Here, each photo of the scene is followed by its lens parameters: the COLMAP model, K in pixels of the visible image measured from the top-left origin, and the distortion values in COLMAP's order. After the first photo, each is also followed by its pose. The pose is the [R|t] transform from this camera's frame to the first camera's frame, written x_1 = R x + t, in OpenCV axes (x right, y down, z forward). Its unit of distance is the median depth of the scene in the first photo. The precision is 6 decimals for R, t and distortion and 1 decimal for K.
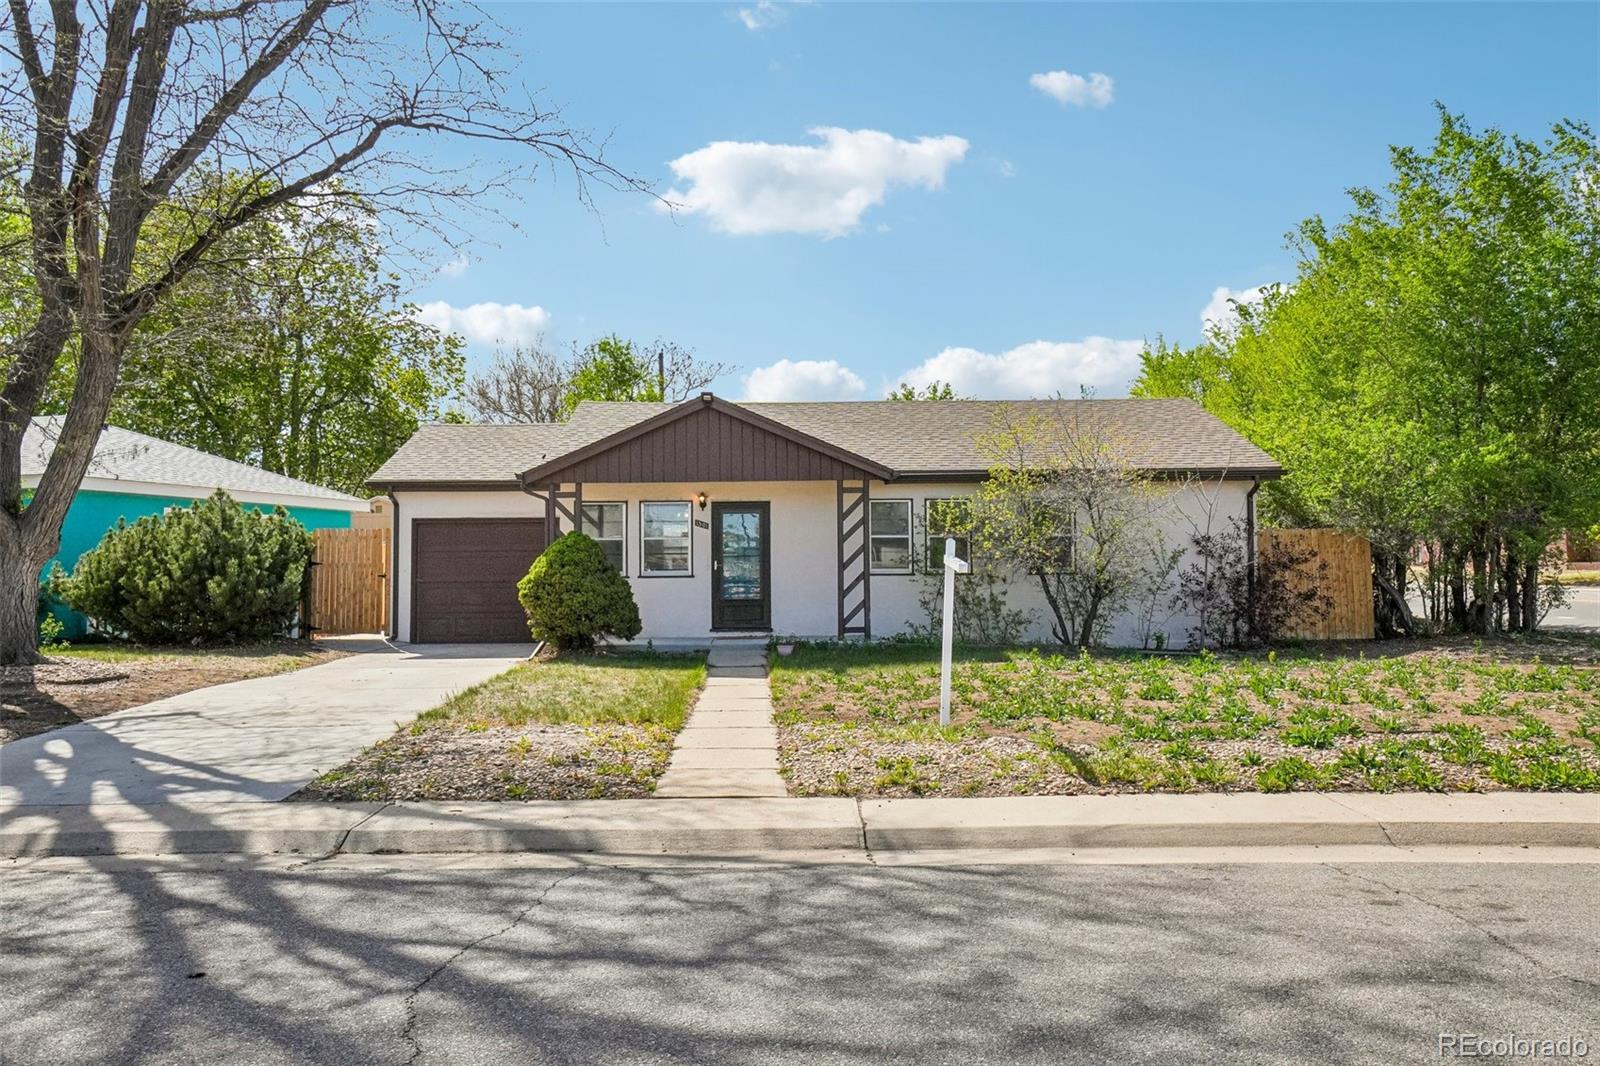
lens RADIAL K [[1190.5, 0, 800.0], [0, 1190.5, 533.0], [0, 0, 1]] dist [0.028732, 0.000373]
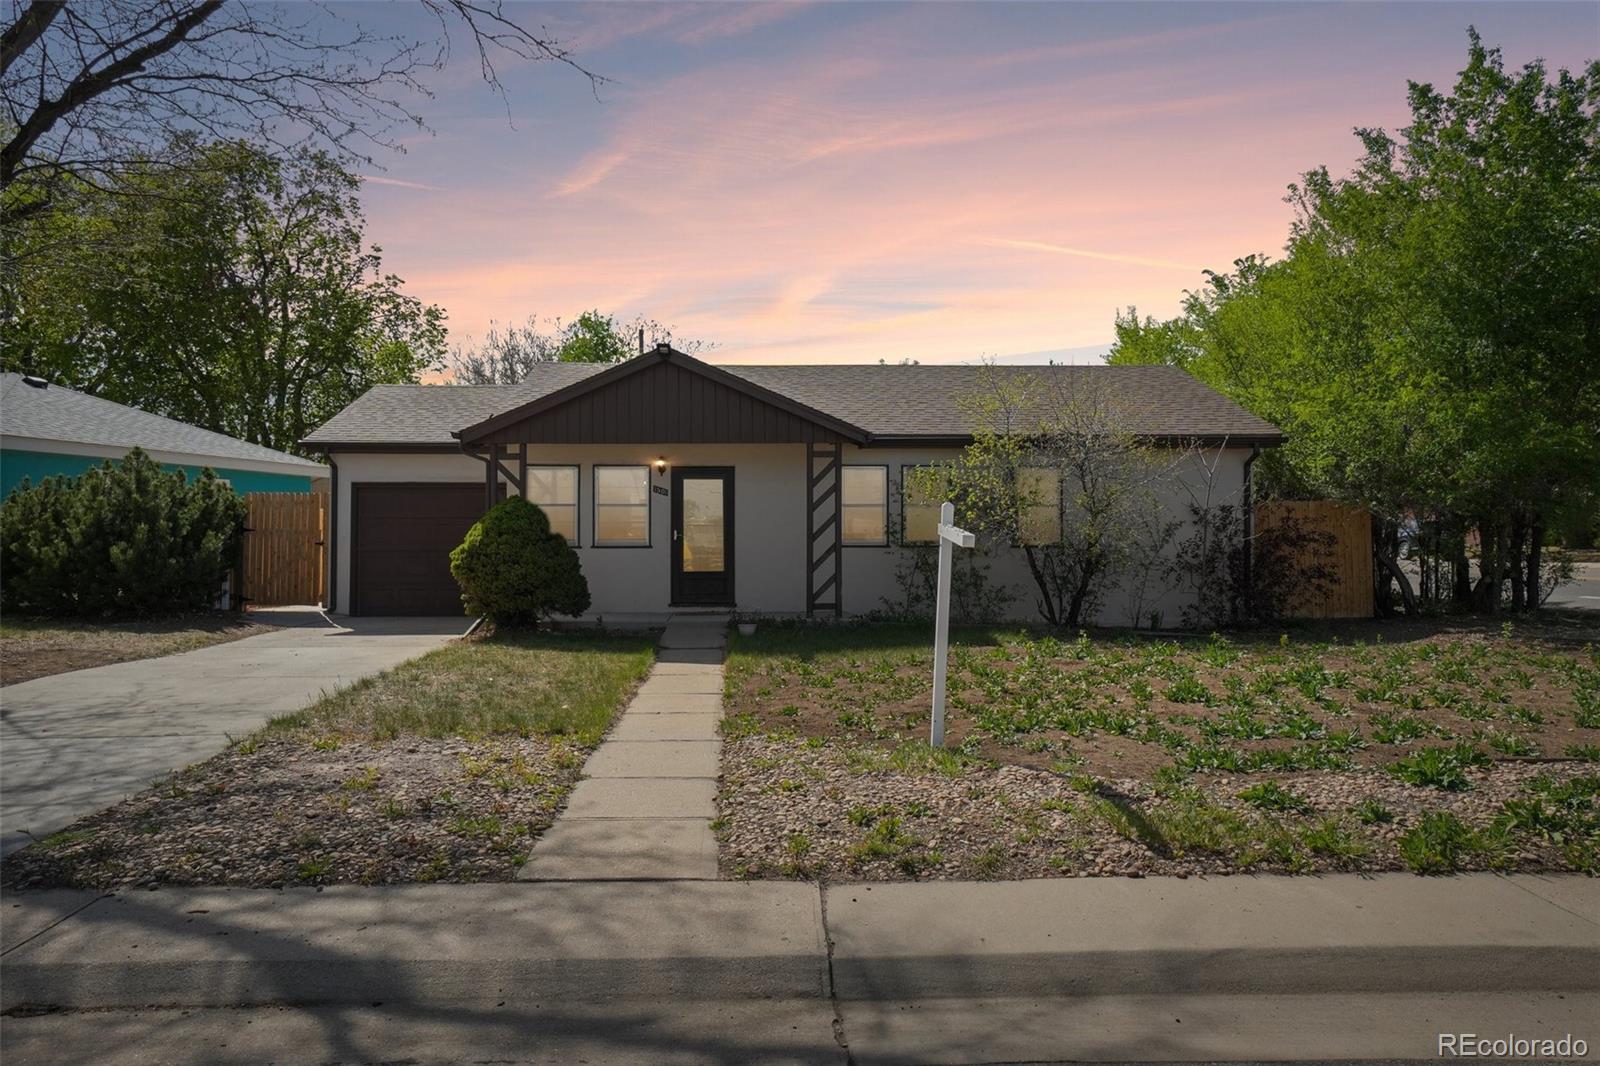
lens RADIAL K [[1074.6, 0, 796.9], [0, 1074.6, 531.6], [0, 0, 1]] dist [0.004848, 0.001640]
pose [[0.999824, 0.007498, 0.017206, 0.009695], [-0.007895, 0.999702, 0.023110, 0.004597], [-0.017028, -0.023242, 0.999585, 0.171145]]
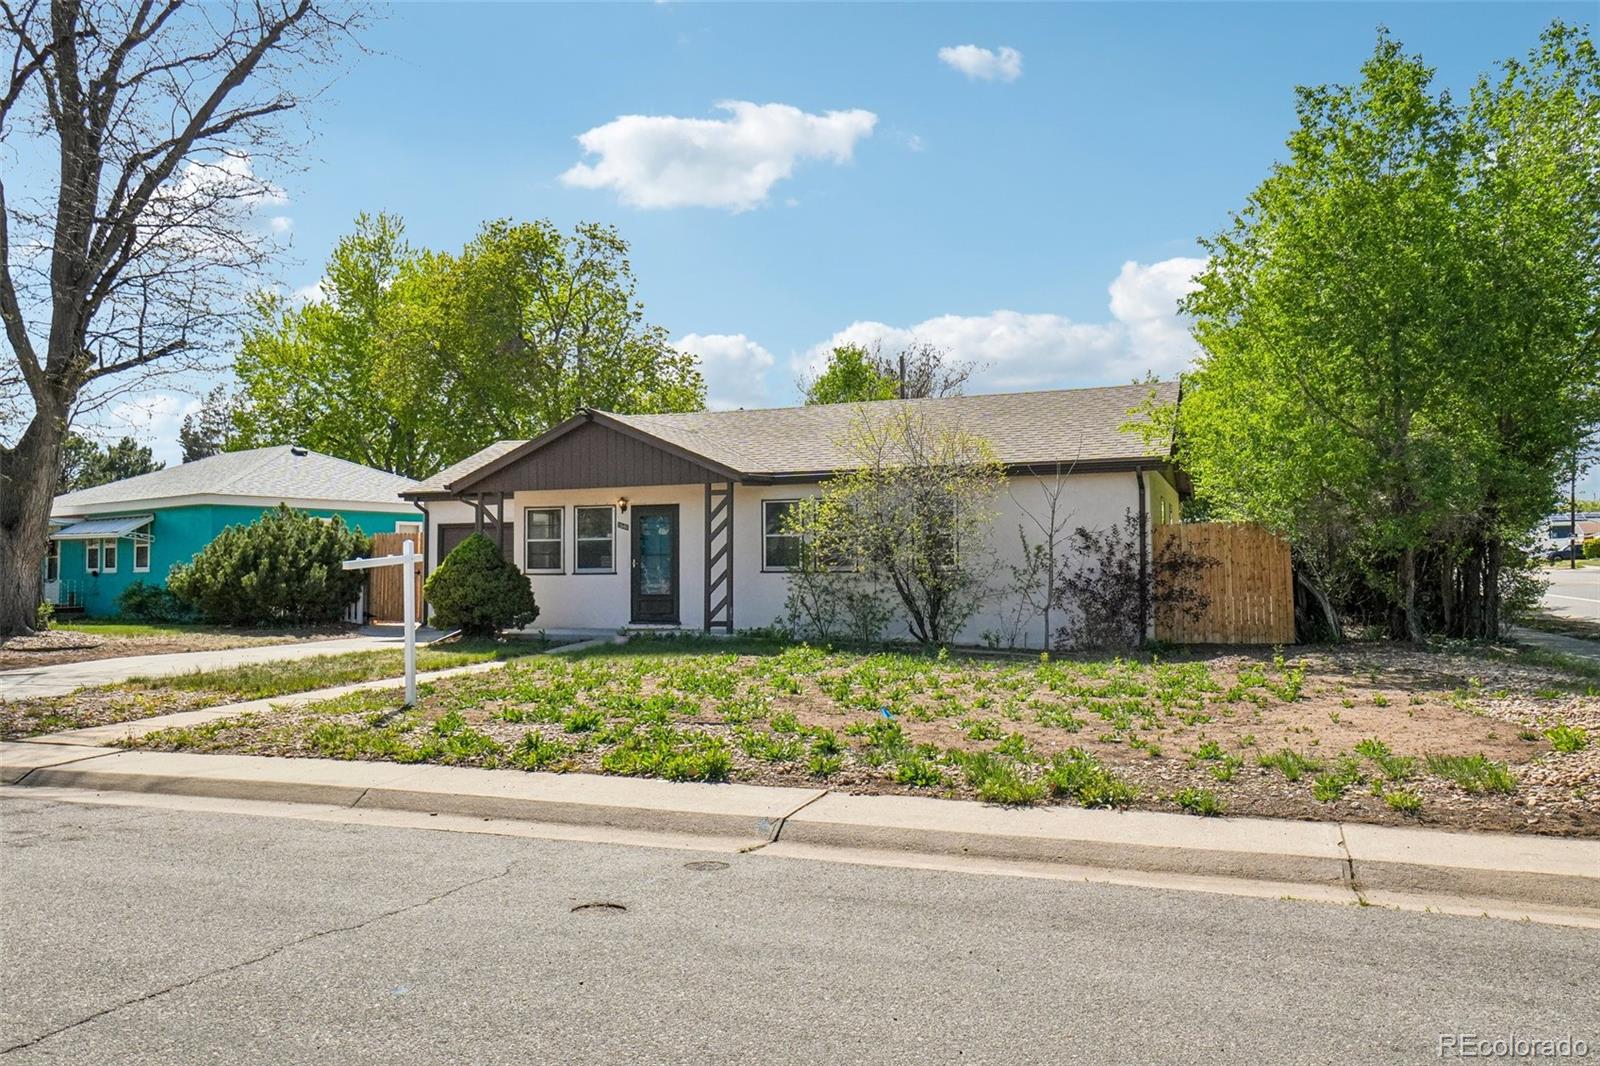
lens RADIAL K [[1190.5, 0, 800.0], [0, 1190.5, 533.0], [0, 0, 1]] dist [0.028732, 0.000373]
pose [[0.925599, -0.010830, -0.378350, 0.507667], [0.012002, 0.999928, 0.000740, 0.000435], [0.378314, -0.005226, 0.925662, 0.045284]]
